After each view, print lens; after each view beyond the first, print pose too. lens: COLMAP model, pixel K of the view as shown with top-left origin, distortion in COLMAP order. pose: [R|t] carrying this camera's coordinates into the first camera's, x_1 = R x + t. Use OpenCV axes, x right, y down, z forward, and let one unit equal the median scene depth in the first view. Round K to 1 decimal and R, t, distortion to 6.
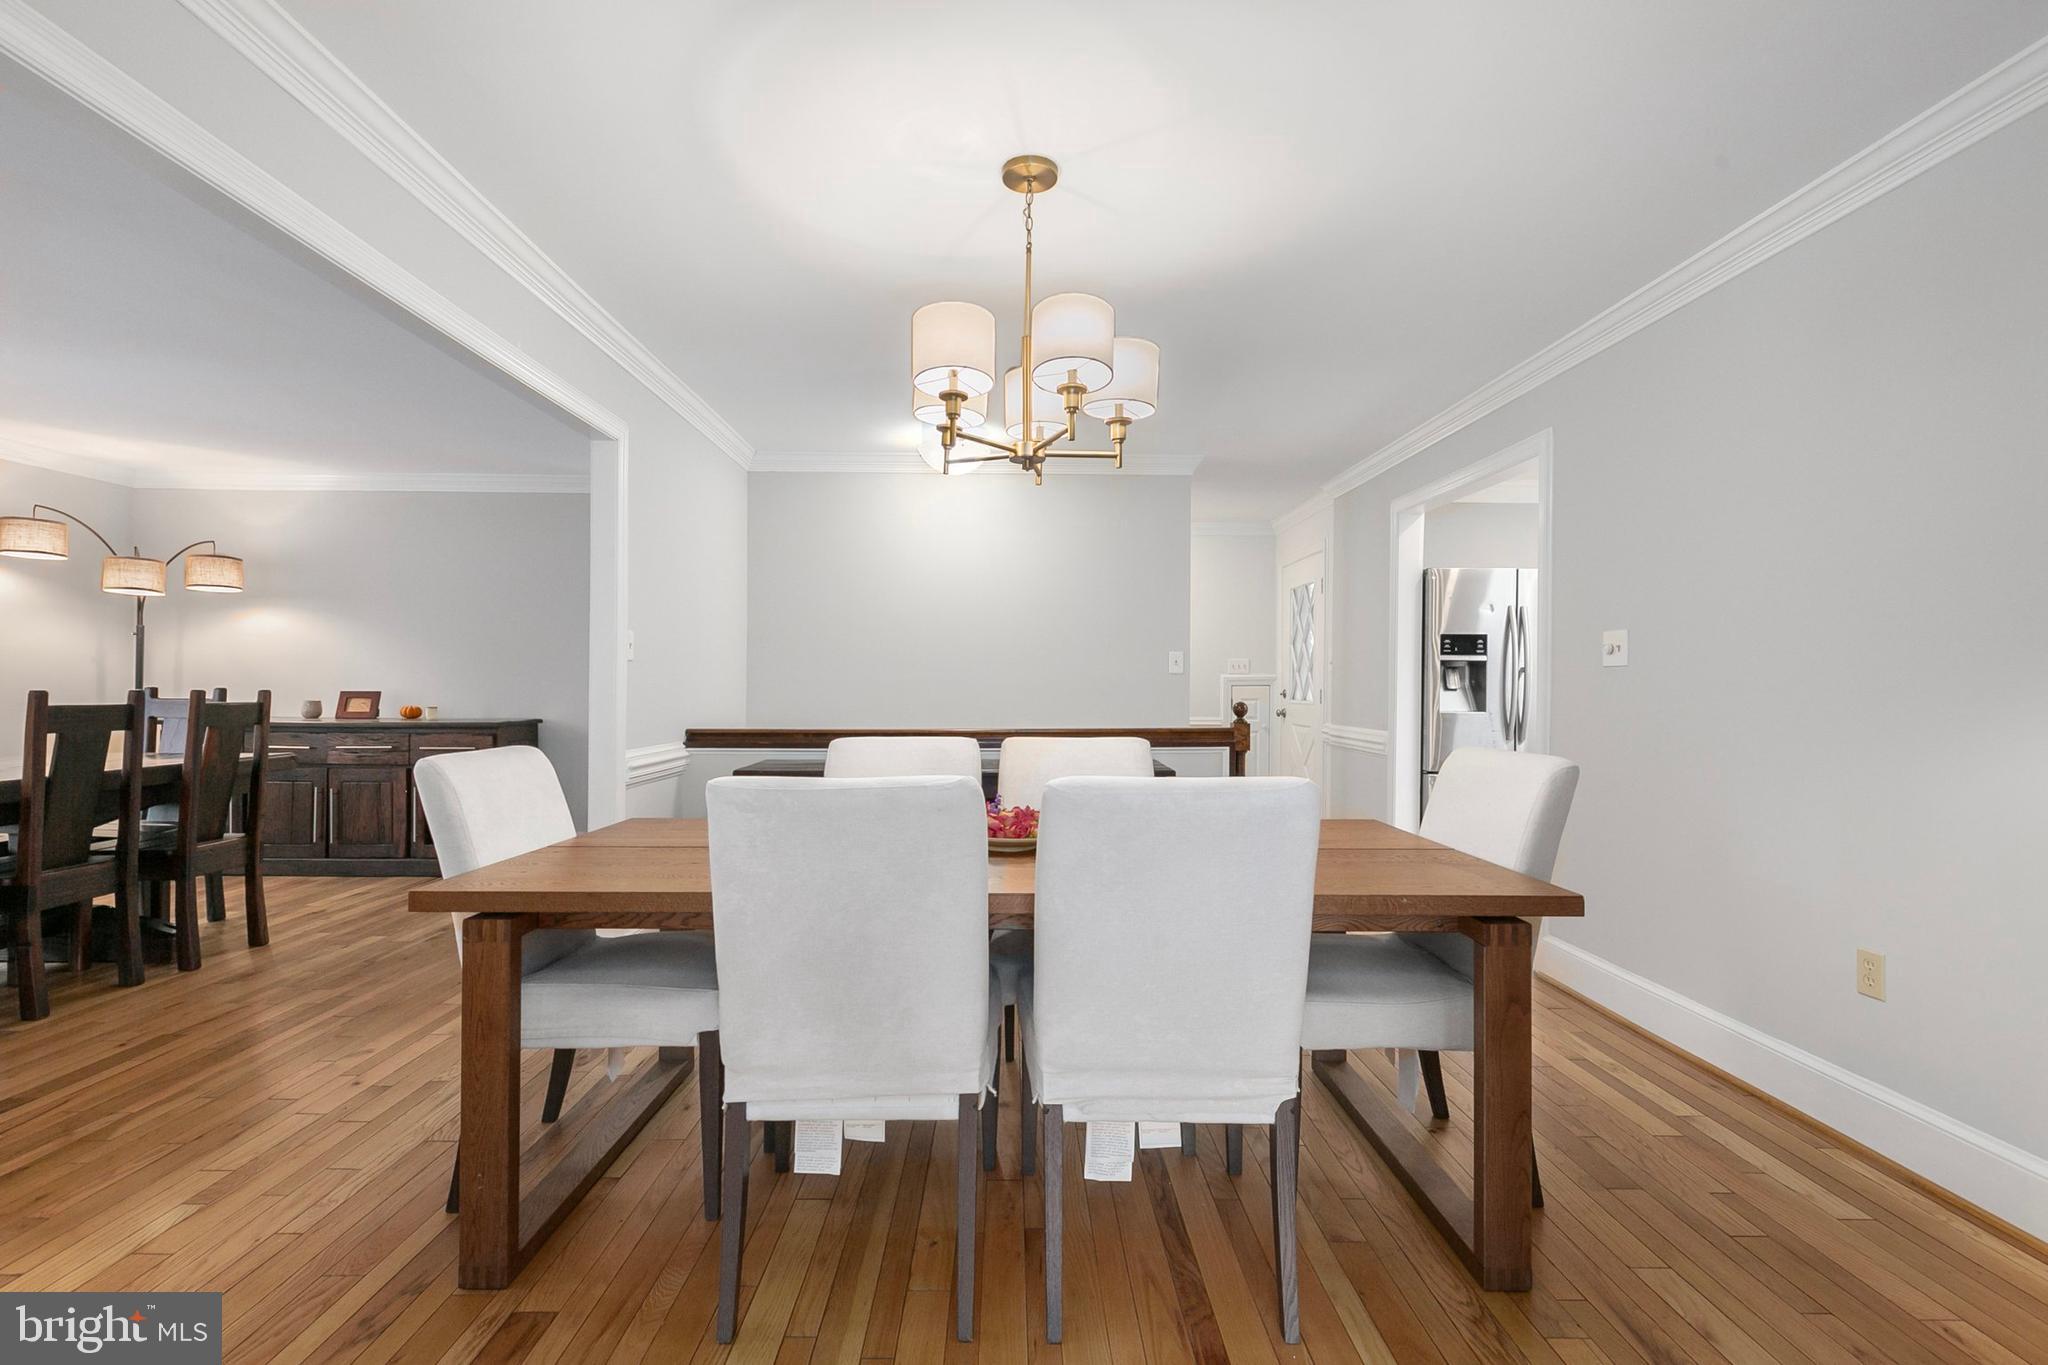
lens RADIAL K [[937.5, 0, 1029.6], [0, 937.5, 679.1], [0, 0, 1]] dist [0.008252, -0.001337]
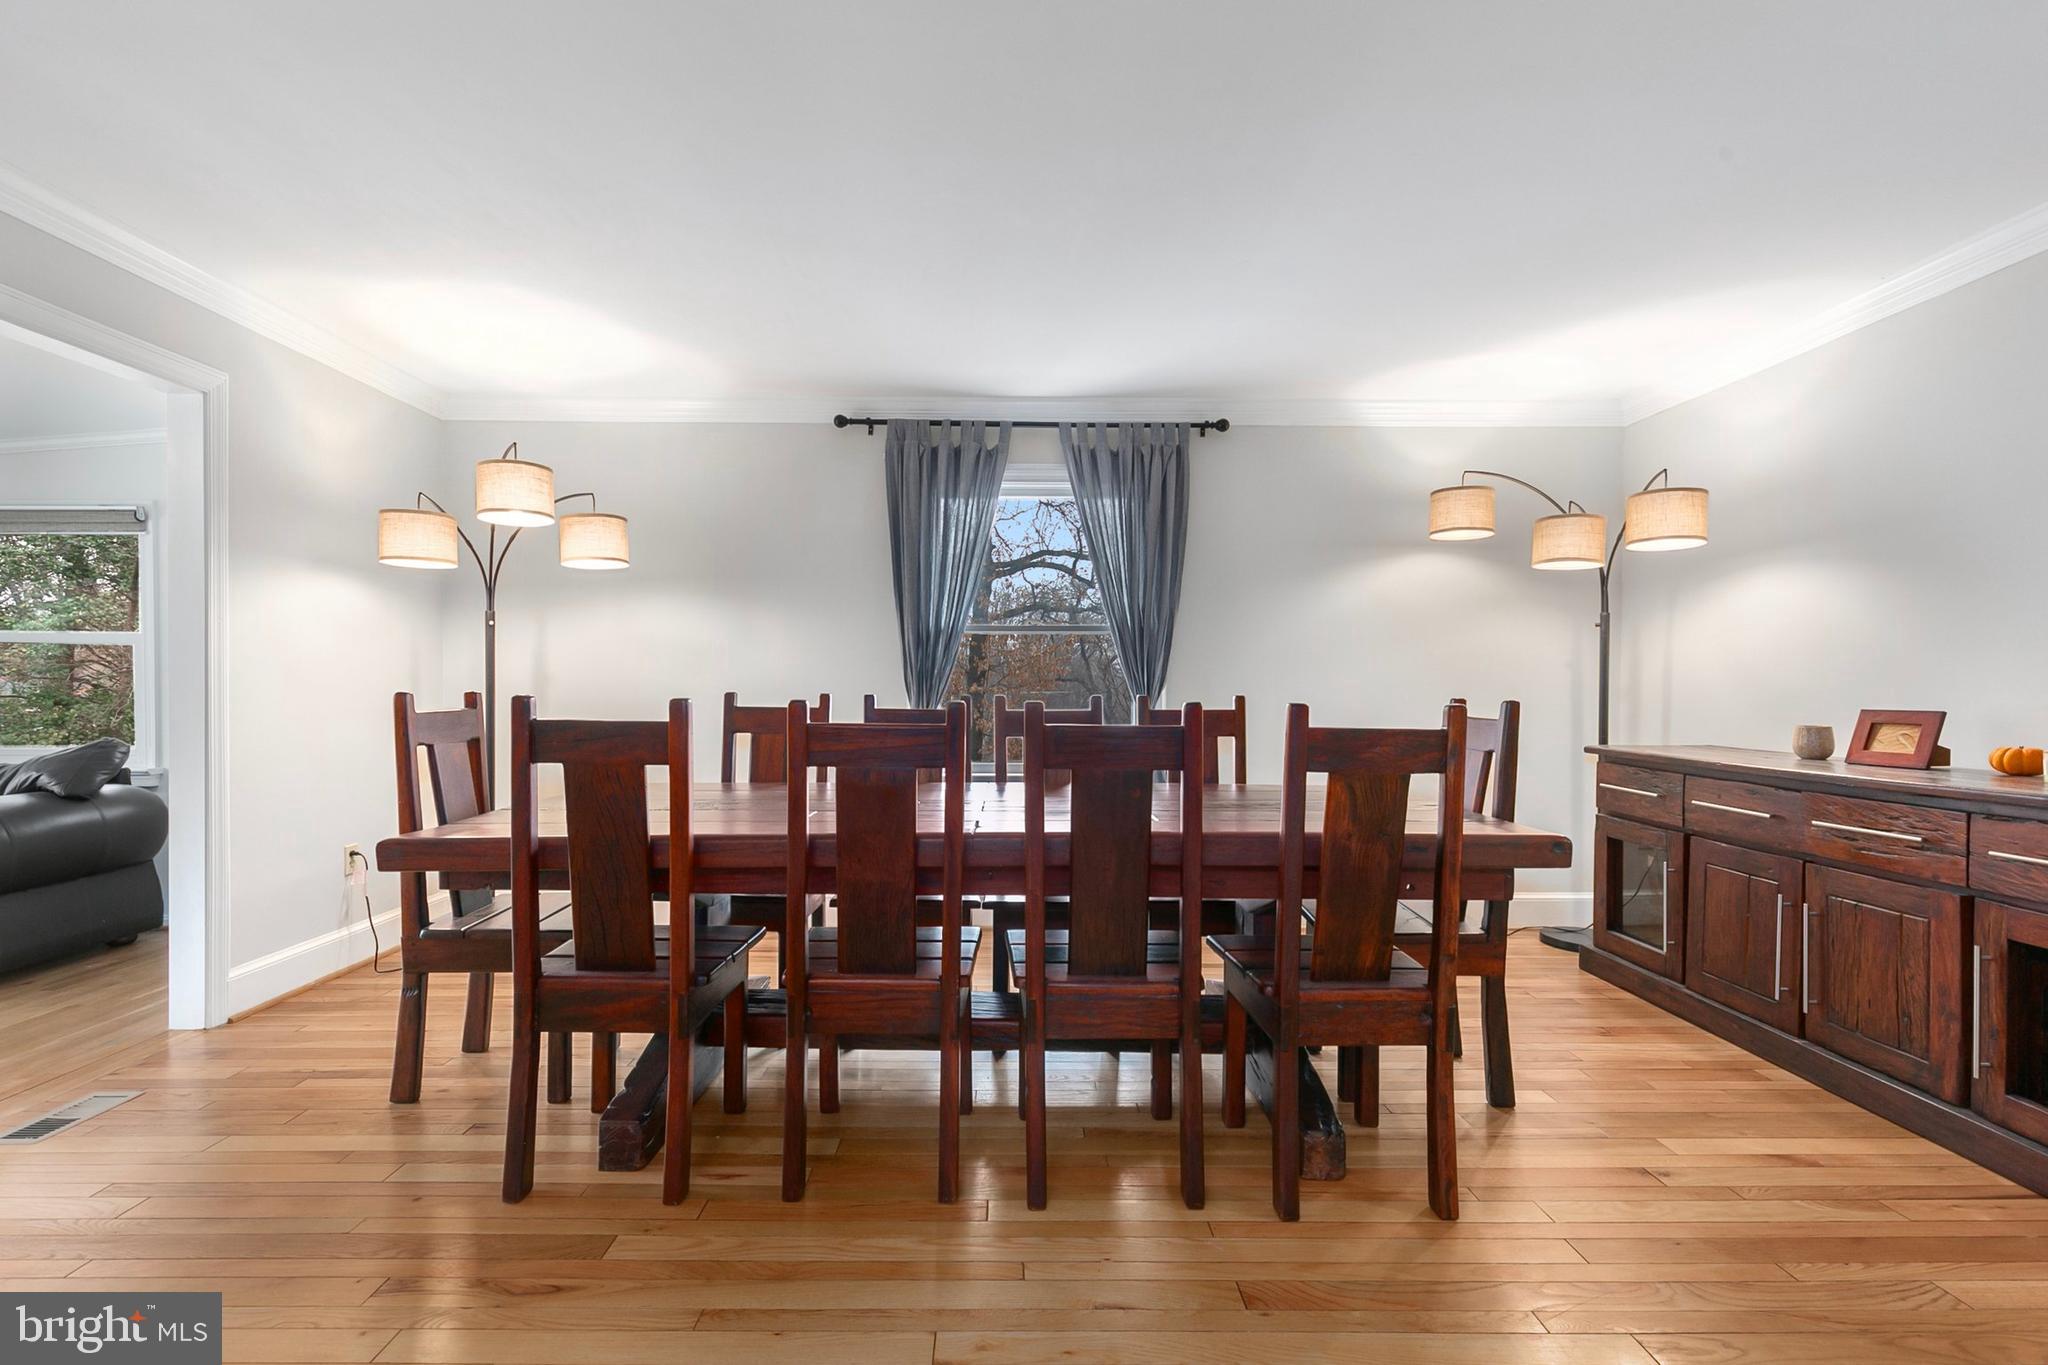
lens RADIAL K [[937.5, 0, 1021.0], [0, 937.5, 689.1], [0, 0, 1]] dist [0.008252, -0.001337]
pose [[-0.007419, -0.003230, -0.999967, -0.232572], [-0.001153, 0.999994, -0.003221, 0.003754], [0.999972, 0.001129, -0.007423, 0.579123]]
